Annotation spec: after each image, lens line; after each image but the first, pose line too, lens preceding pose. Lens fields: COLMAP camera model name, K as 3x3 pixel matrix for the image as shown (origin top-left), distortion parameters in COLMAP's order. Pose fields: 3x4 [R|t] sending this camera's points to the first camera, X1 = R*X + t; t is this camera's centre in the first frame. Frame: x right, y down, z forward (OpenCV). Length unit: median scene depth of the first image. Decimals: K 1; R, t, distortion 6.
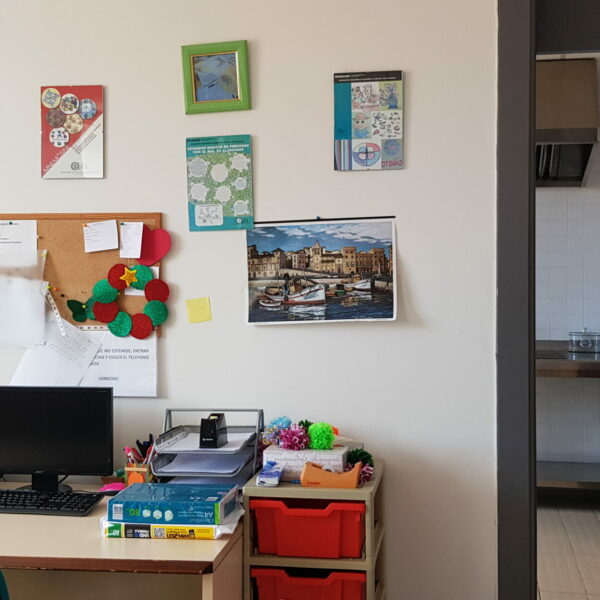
lens RADIAL K [[947.6, 0, 282.0], [0, 947.6, 268.2], [0, 0, 1]] dist [0.090478, -0.102012]
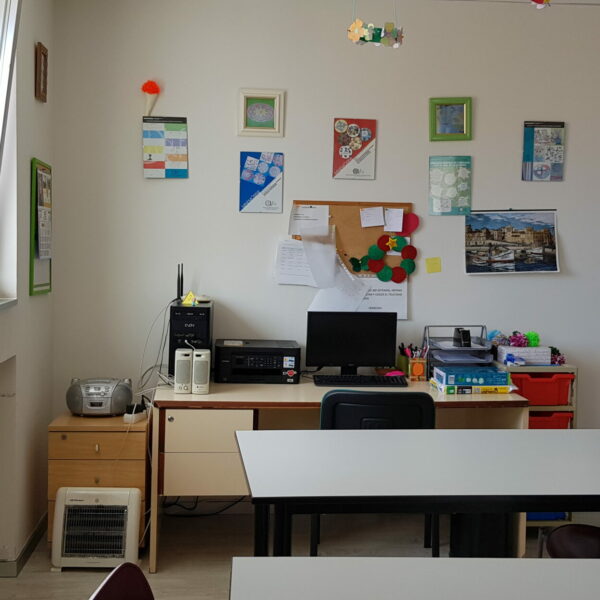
lens RADIAL K [[947.6, 0, 282.0], [0, 947.6, 268.2], [0, 0, 1]] dist [0.090478, -0.102012]
pose [[0.966341, 0.009109, 0.257103, -0.754072], [-0.019579, 0.999079, 0.038190, -0.006437], [-0.256518, -0.041938, 0.965629, -0.480712]]
